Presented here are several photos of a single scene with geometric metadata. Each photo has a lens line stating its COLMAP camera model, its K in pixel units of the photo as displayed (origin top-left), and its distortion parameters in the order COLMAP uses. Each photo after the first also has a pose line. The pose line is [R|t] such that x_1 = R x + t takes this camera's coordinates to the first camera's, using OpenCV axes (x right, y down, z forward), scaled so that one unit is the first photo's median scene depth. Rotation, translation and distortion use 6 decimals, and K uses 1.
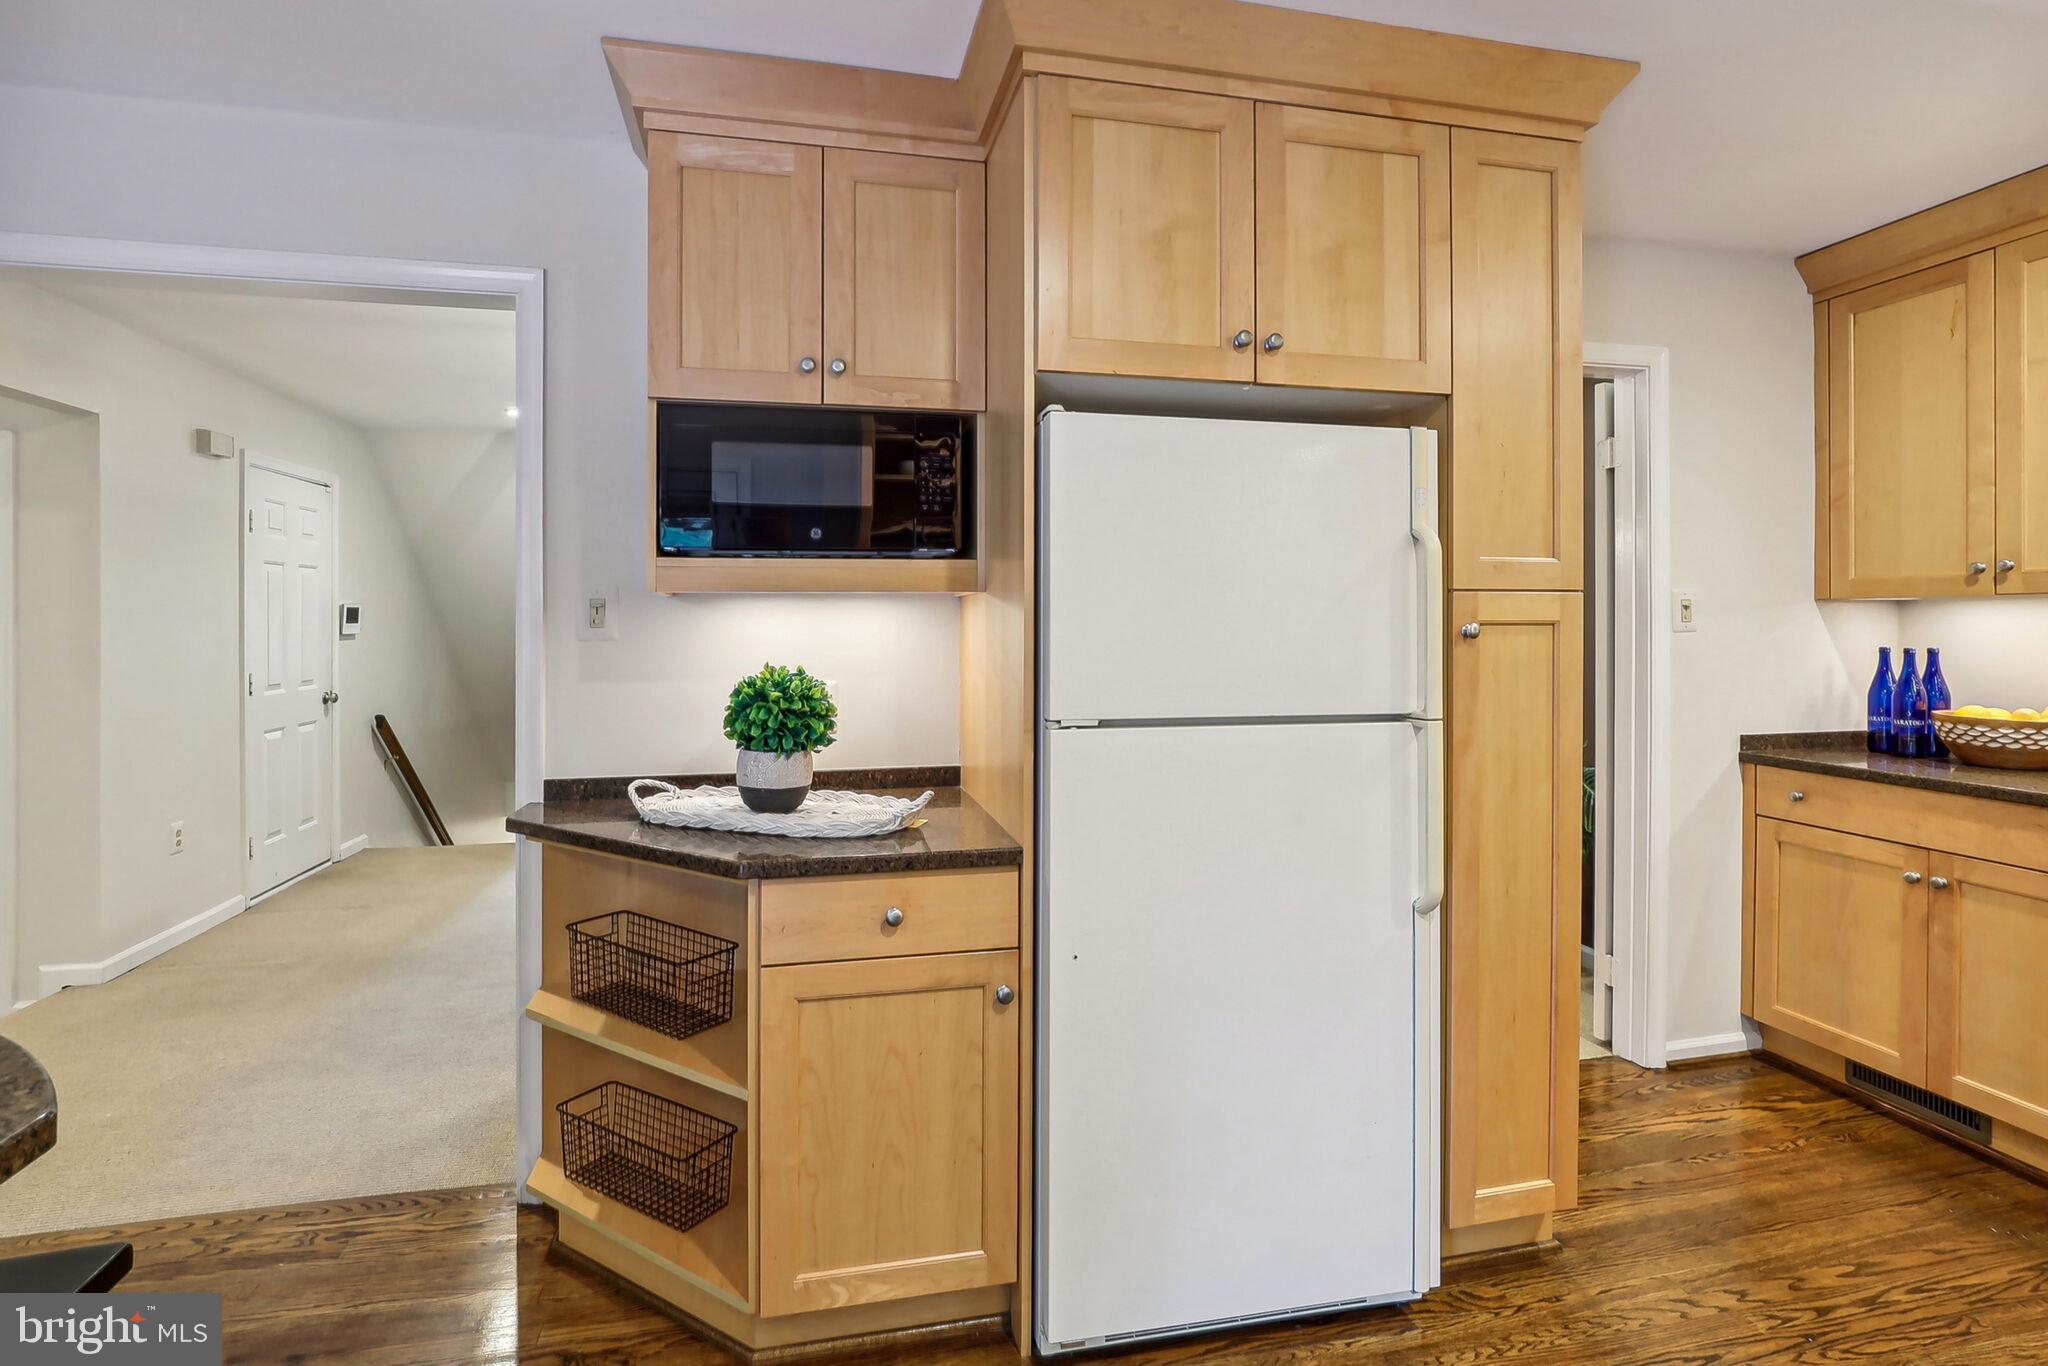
lens RADIAL K [[981.5, 0, 1011.0], [0, 981.5, 623.3], [0, 0, 1]] dist [-0.010486, 0.001102]
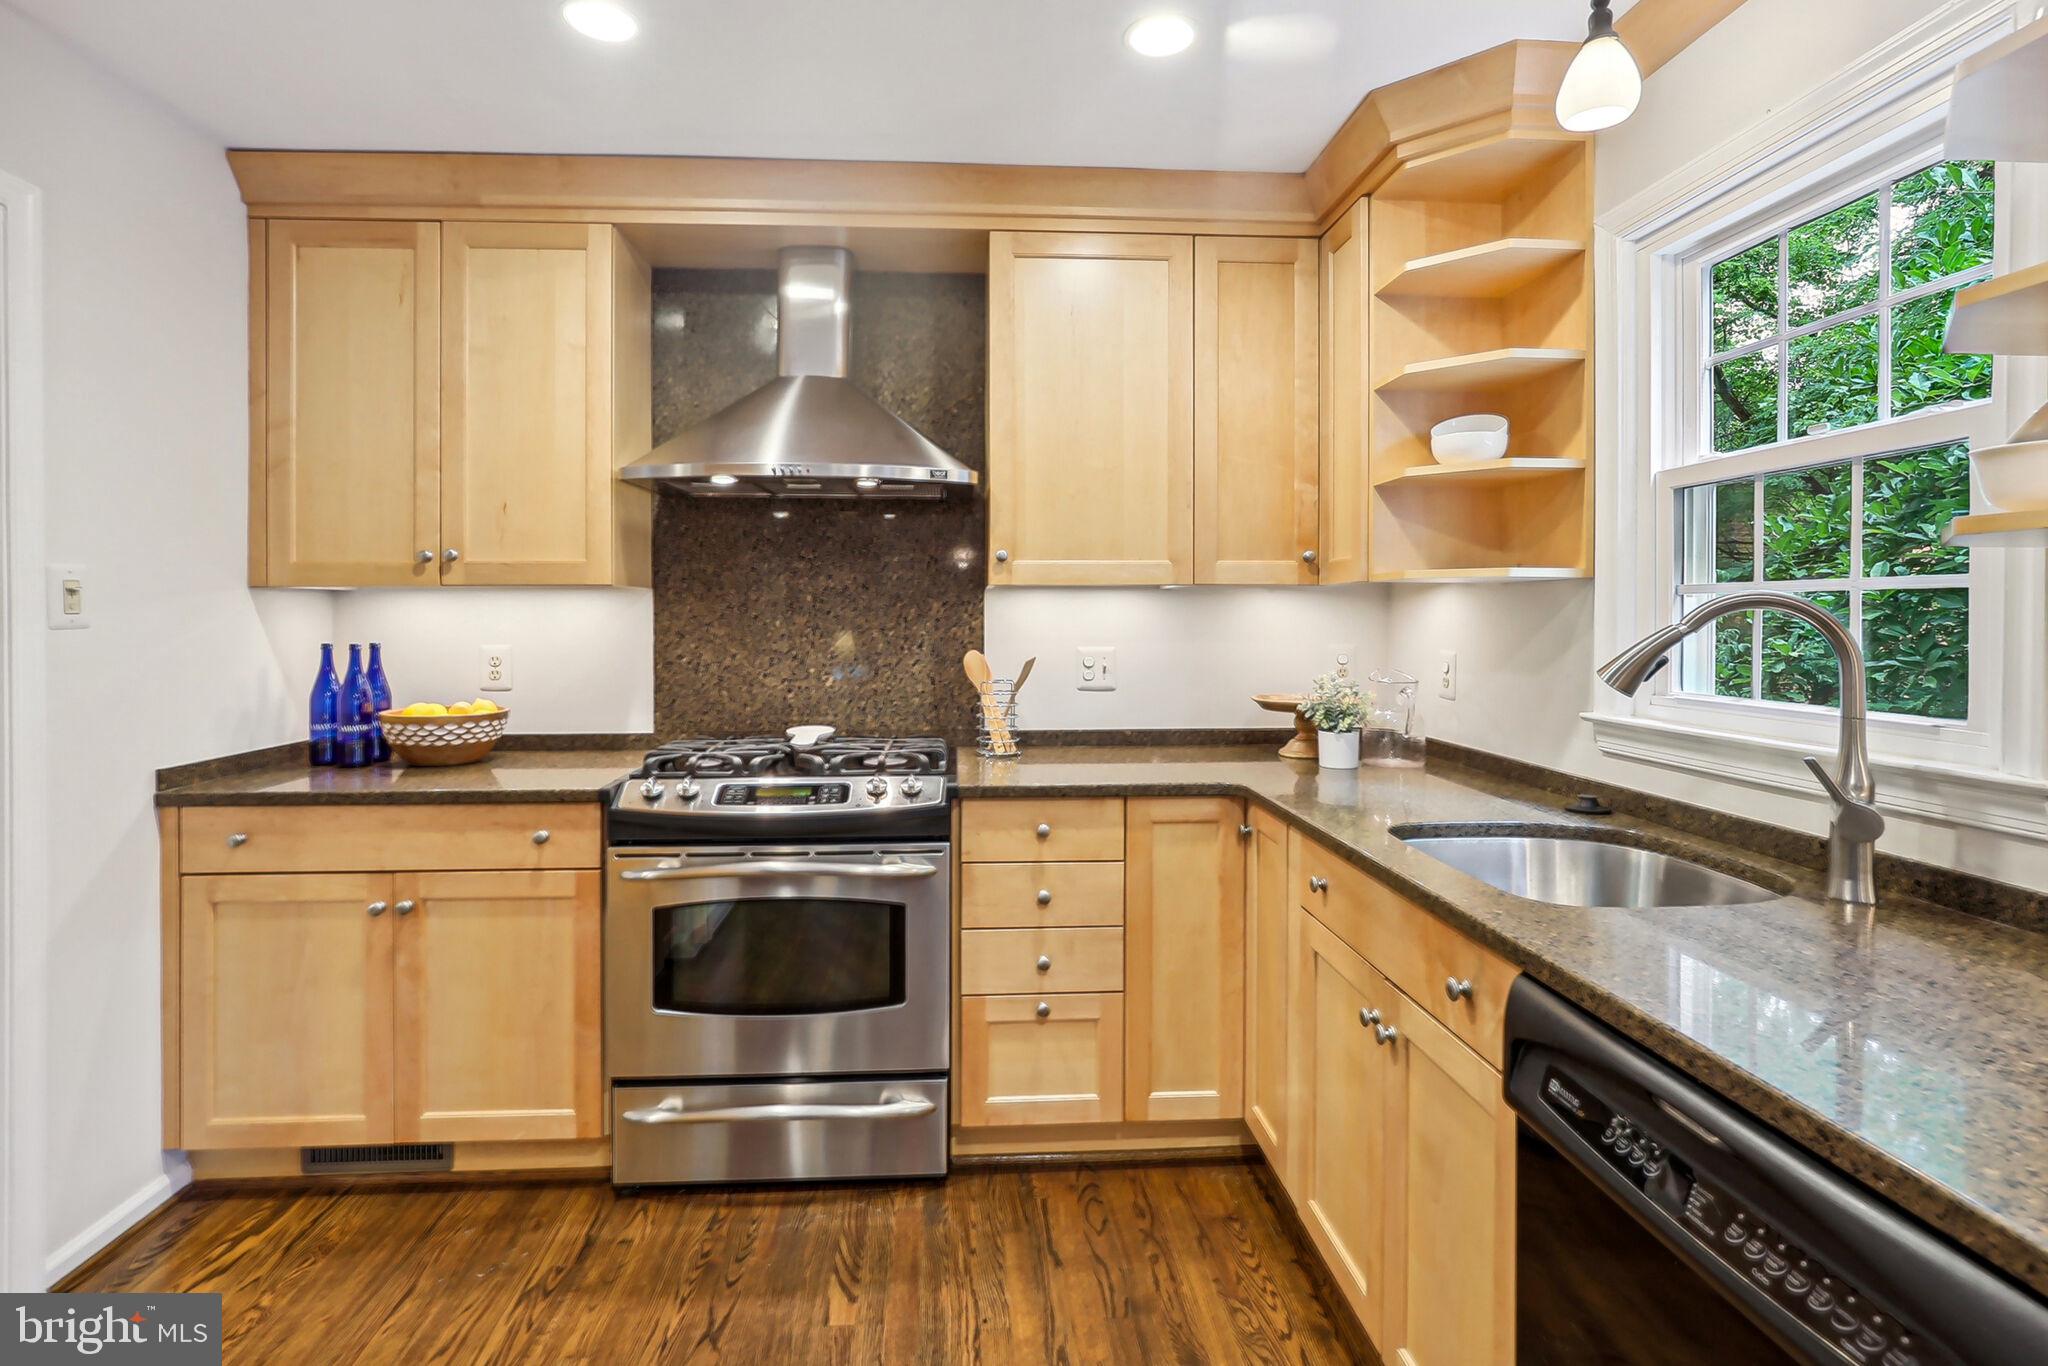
lens RADIAL K [[981.5, 0, 1011.0], [0, 981.5, 623.3], [0, 0, 1]] dist [-0.010486, 0.001102]
pose [[0.163299, -0.005780, 0.986560, 0.148697], [0.000808, 0.999983, 0.005725, 0.002400], [-0.986576, -0.000138, 0.163301, 0.276316]]
